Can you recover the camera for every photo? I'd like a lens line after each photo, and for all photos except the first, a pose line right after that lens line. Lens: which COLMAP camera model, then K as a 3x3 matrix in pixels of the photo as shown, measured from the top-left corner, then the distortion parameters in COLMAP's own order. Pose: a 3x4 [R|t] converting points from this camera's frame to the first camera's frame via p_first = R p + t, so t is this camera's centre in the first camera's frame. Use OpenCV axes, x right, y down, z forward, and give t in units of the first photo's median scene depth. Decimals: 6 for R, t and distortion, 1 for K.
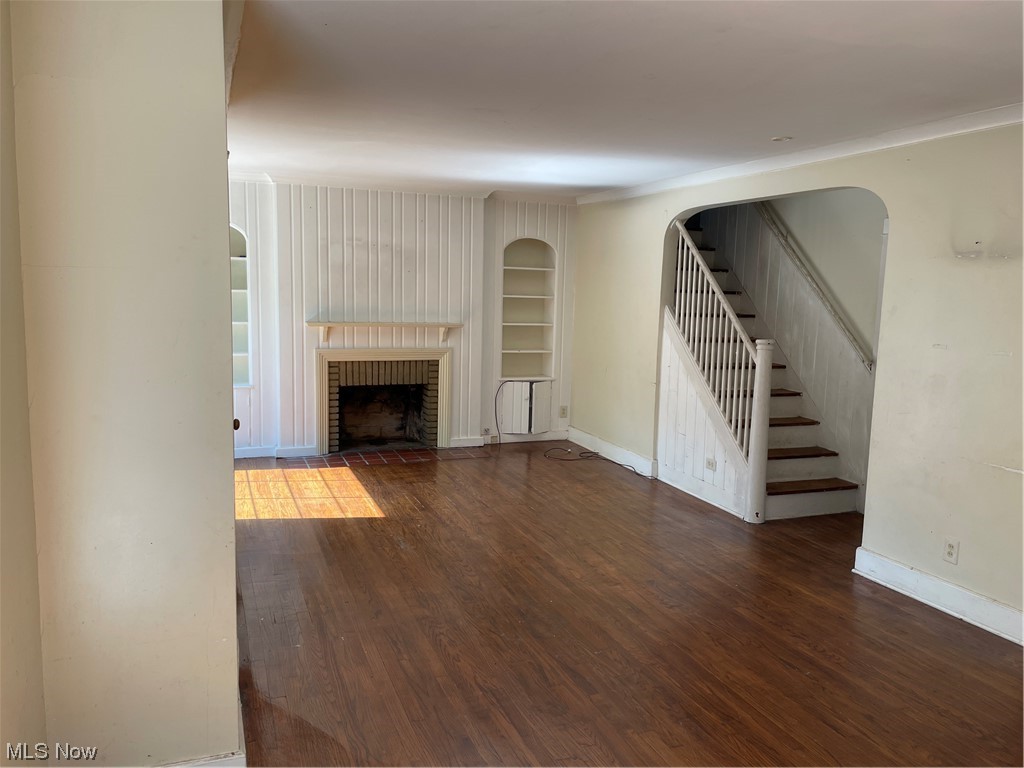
lens RADIAL K [[776.9, 0, 517.1], [0, 776.9, 384.1], [0, 0, 1]] dist [0.116548, -0.153182]
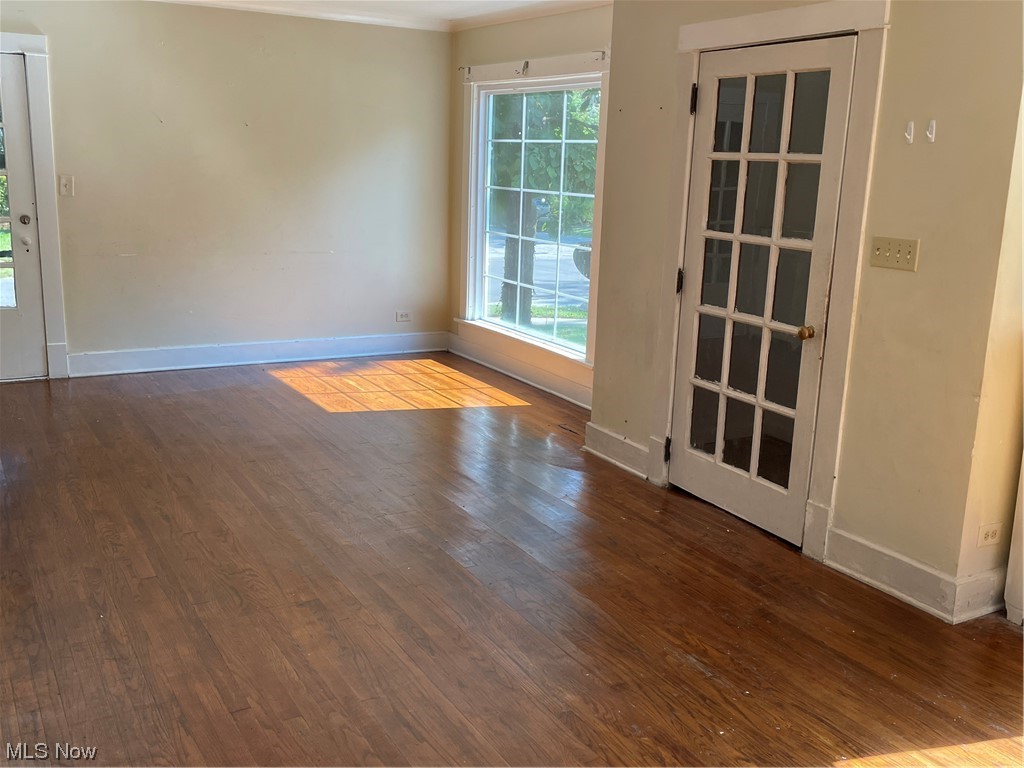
lens RADIAL K [[1013.9, 0, 514.4], [0, 1013.9, 380.9], [0, 0, 1]] dist [0.102870, -0.156649]
pose [[-0.989434, -0.027104, -0.142430, 0.049160], [-0.073514, 0.940514, 0.331708, -0.124357], [0.124967, 0.338673, -0.932568, 1.050345]]
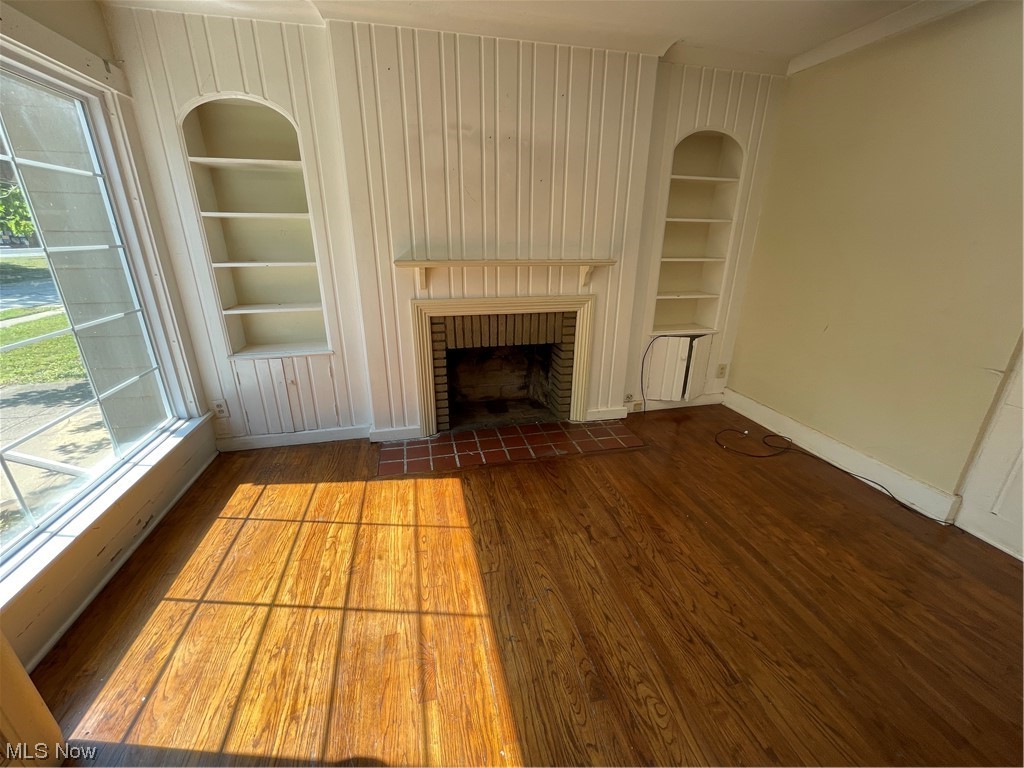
lens RADIAL K [[414.1, 0, 510.2], [0, 414.1, 383.4], [0, 0, 1]] dist [-0.001612, -0.000693]
pose [[0.989234, 0.030679, -0.143092, -0.110322], [0.000418, 0.977183, 0.212398, -0.050000], [0.146343, -0.210171, 0.966650, 0.624016]]
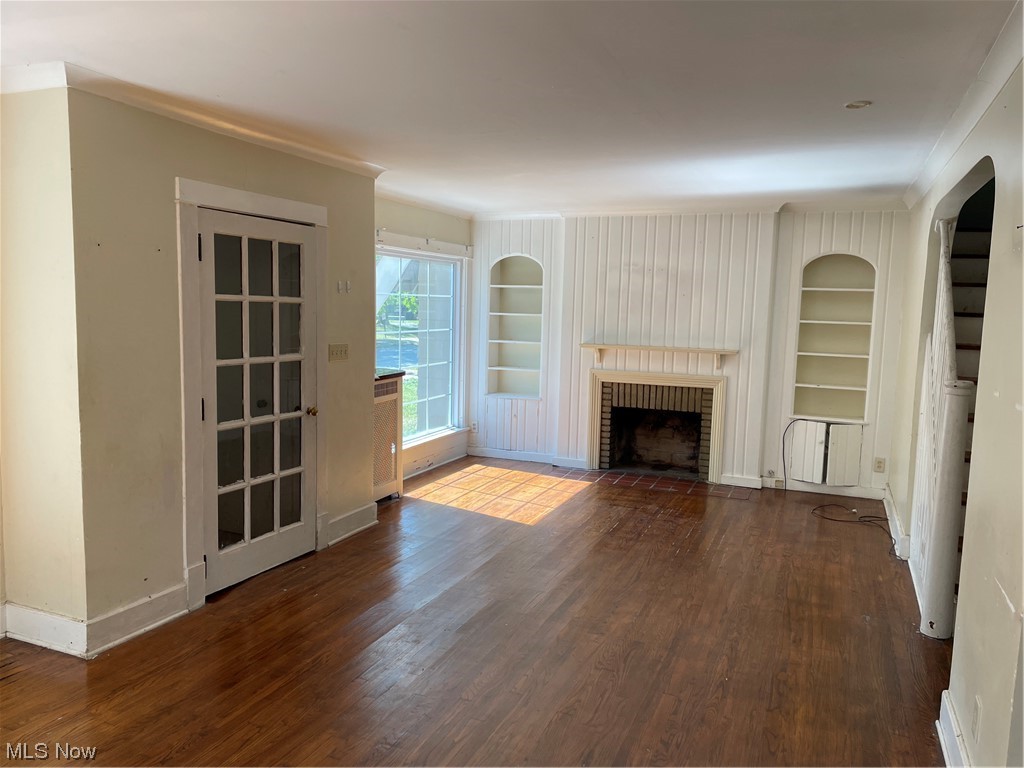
lens RADIAL K [[778.9, 0, 517.6], [0, 778.9, 388.3], [0, 0, 1]] dist [0.106189, -0.134352]
pose [[0.722600, 0.068575, -0.687857, 0.398169], [-0.095036, 0.995474, -0.000594, -0.008602], [0.684703, 0.065800, 0.725846, 0.160086]]
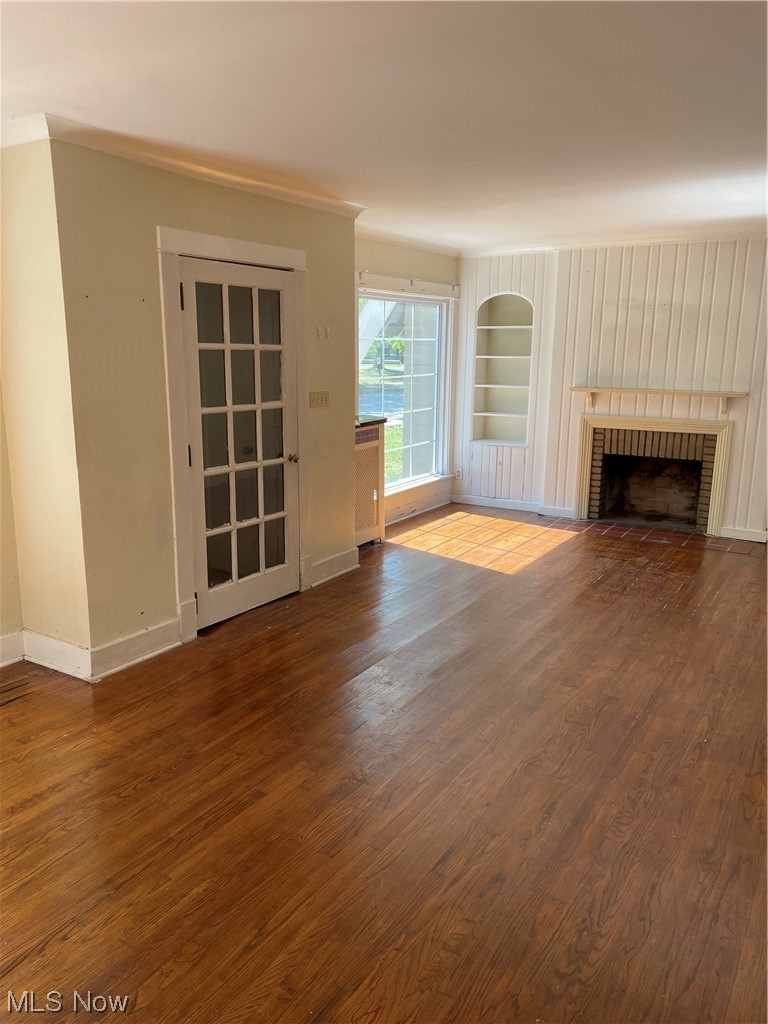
lens RADIAL K [[778.9, 0, 384.0], [0, 778.9, 512.0], [0, 0, 1]] dist [0.106189, -0.134352]
pose [[0.600043, 0.150285, -0.785724, 0.402569], [-0.095879, 0.988626, 0.115873, -0.012797], [0.794201, 0.005805, 0.607627, 0.176179]]
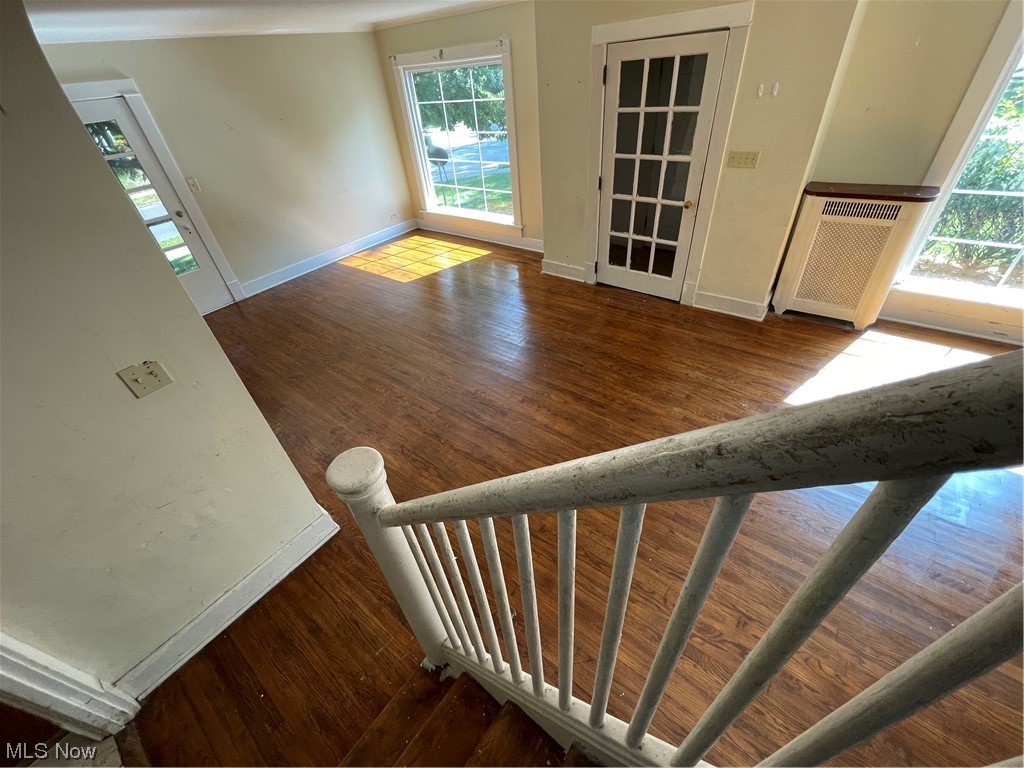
lens RADIAL K [[414.1, 0, 510.2], [0, 414.1, 383.4], [0, 0, 1]] dist [-0.001612, -0.000693]
pose [[-0.867848, 0.344023, -0.358452, 0.236680], [0.004603, 0.727015, 0.686606, -0.155194], [0.496808, 0.594220, -0.632522, 0.859341]]
